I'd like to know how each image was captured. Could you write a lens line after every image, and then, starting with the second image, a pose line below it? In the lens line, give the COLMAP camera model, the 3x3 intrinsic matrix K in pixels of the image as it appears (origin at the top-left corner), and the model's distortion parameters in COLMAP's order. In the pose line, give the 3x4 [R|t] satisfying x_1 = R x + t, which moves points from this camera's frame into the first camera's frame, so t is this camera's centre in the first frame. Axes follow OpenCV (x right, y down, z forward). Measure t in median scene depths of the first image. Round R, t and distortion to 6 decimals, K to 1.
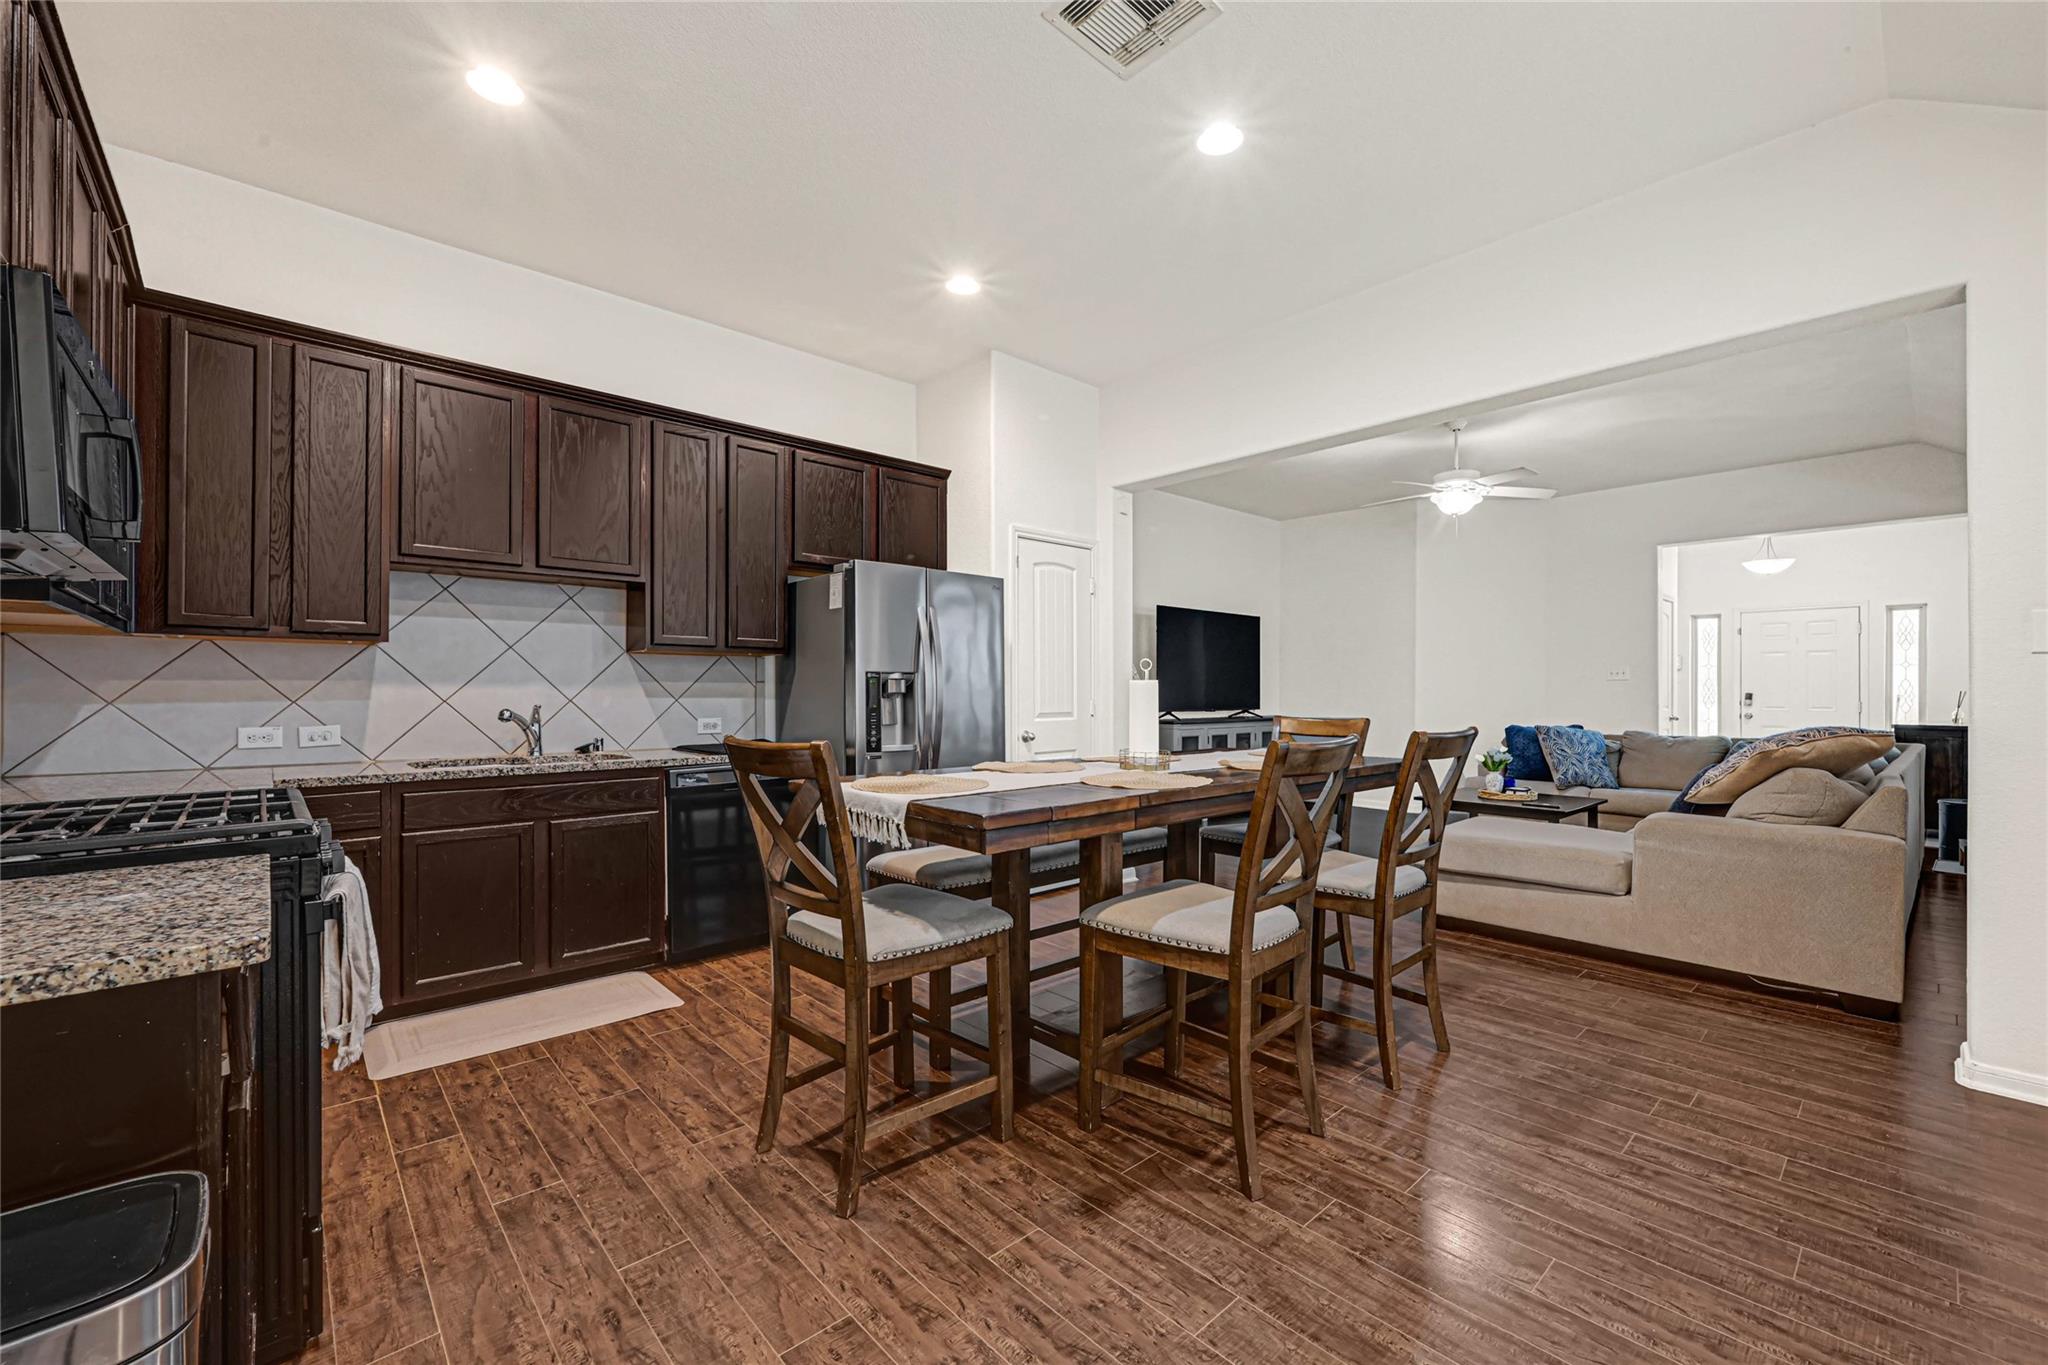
lens RADIAL K [[825.6, 0, 1024.0], [0, 825.6, 682.5], [0, 0, 1]] dist [0.000188, -0.000082]
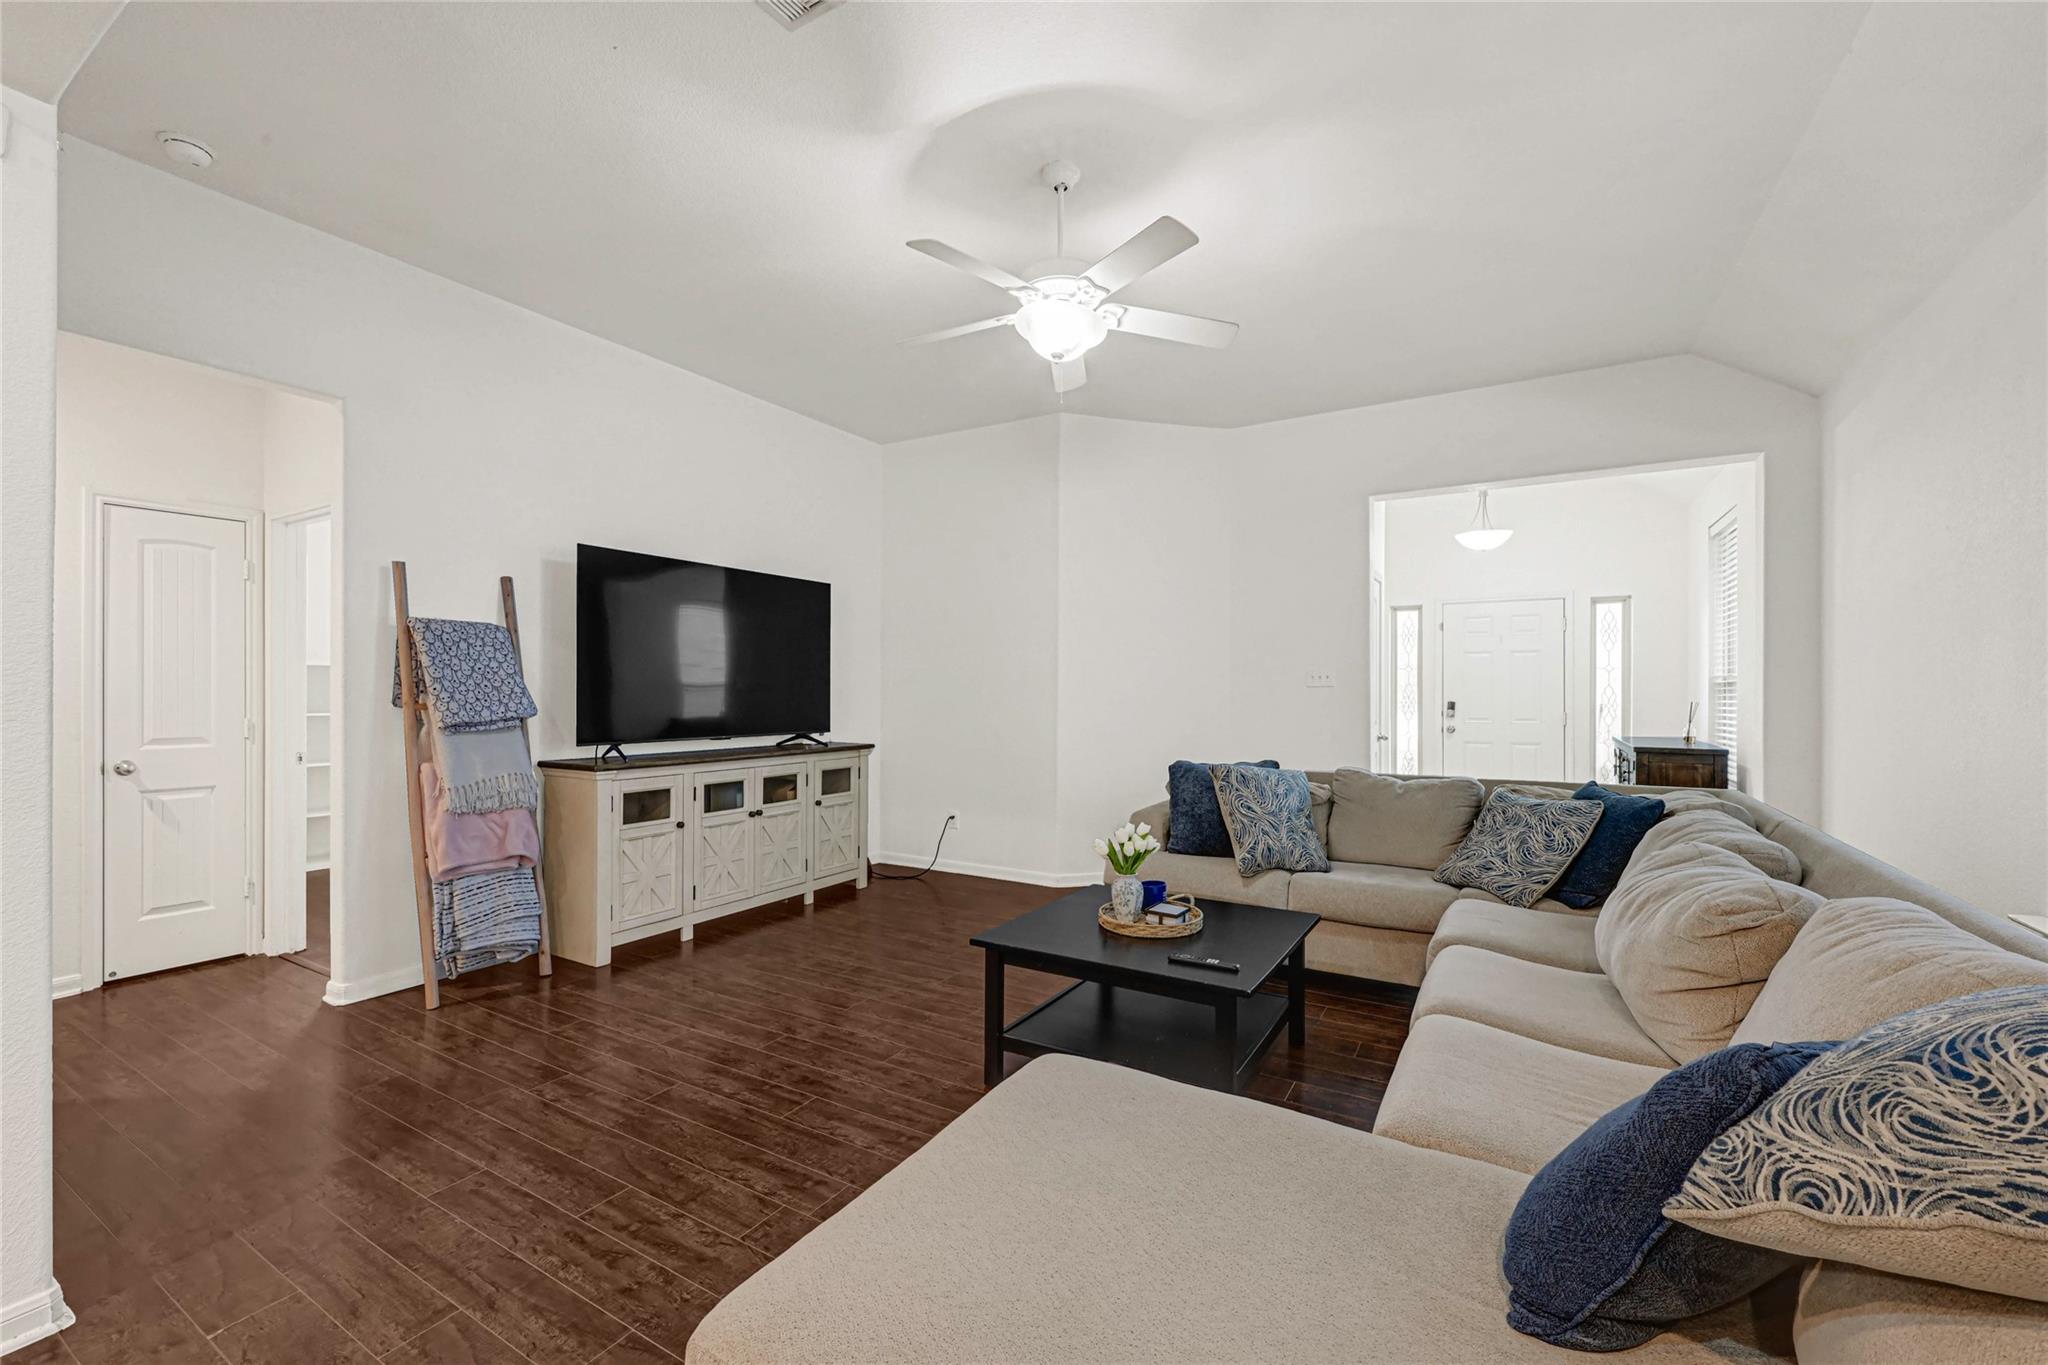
lens RADIAL K [[825.6, 0, 1024.0], [0, 825.6, 682.5], [0, 0, 1]] dist [0.000188, -0.000082]
pose [[0.954497, 0.002597, 0.298208, 0.273509], [-0.002118, 0.999996, -0.001927, -0.004678], [-0.298212, 0.001207, 0.954499, 0.410998]]
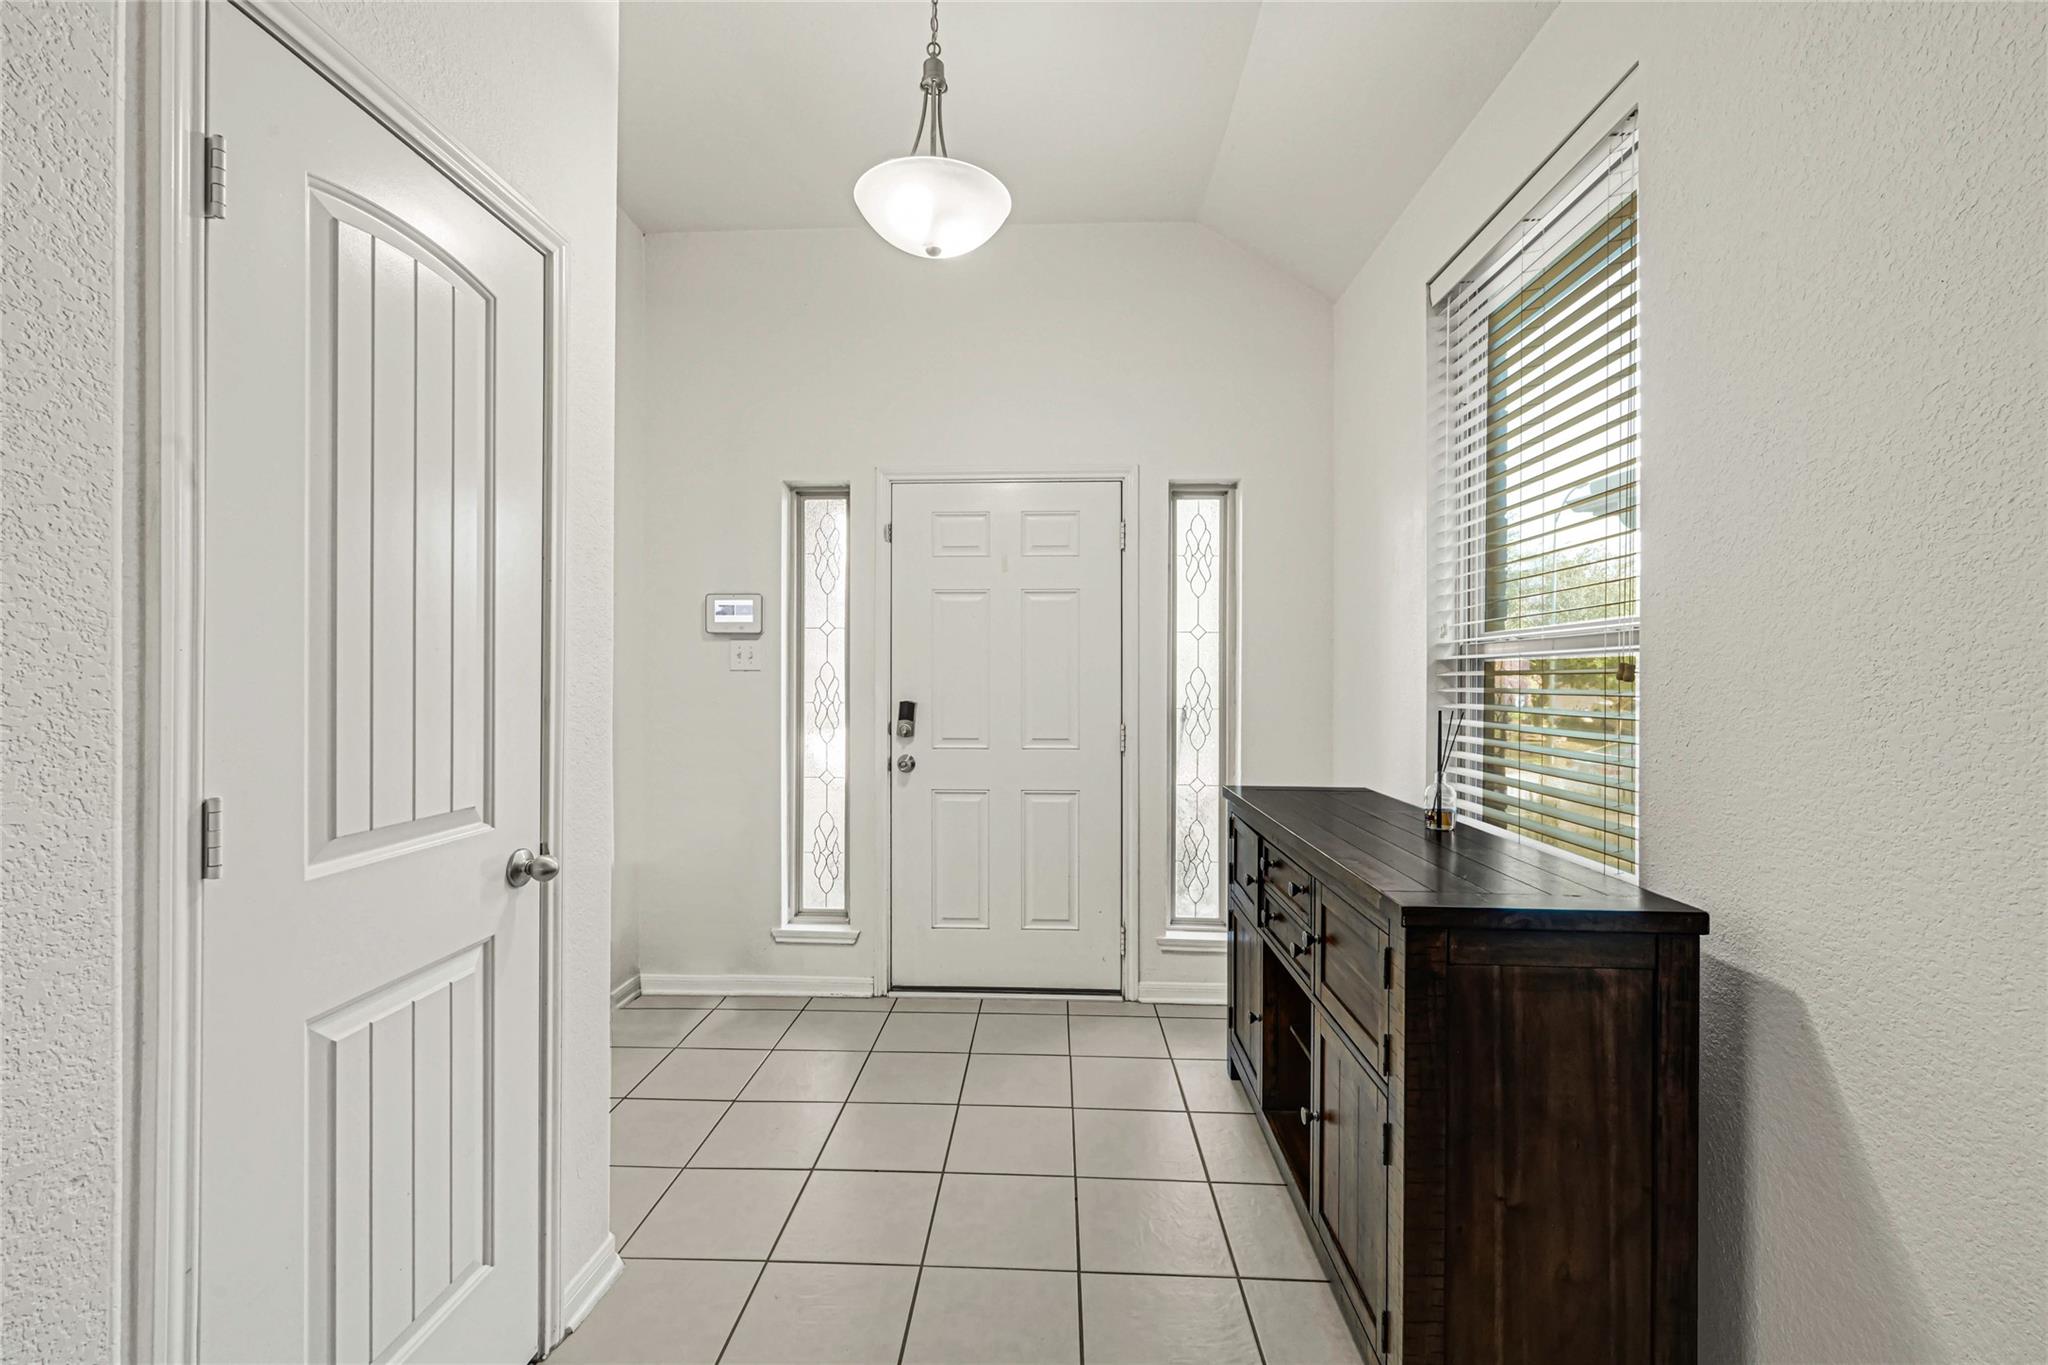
lens RADIAL K [[825.6, 0, 1024.0], [0, 825.6, 682.5], [0, 0, 1]] dist [0.000188, -0.000082]
pose [[0.698419, -0.003359, 0.715681, 0.778345], [-0.008522, 0.999879, 0.013010, -0.001224], [-0.715639, -0.015185, 0.698306, 0.844483]]
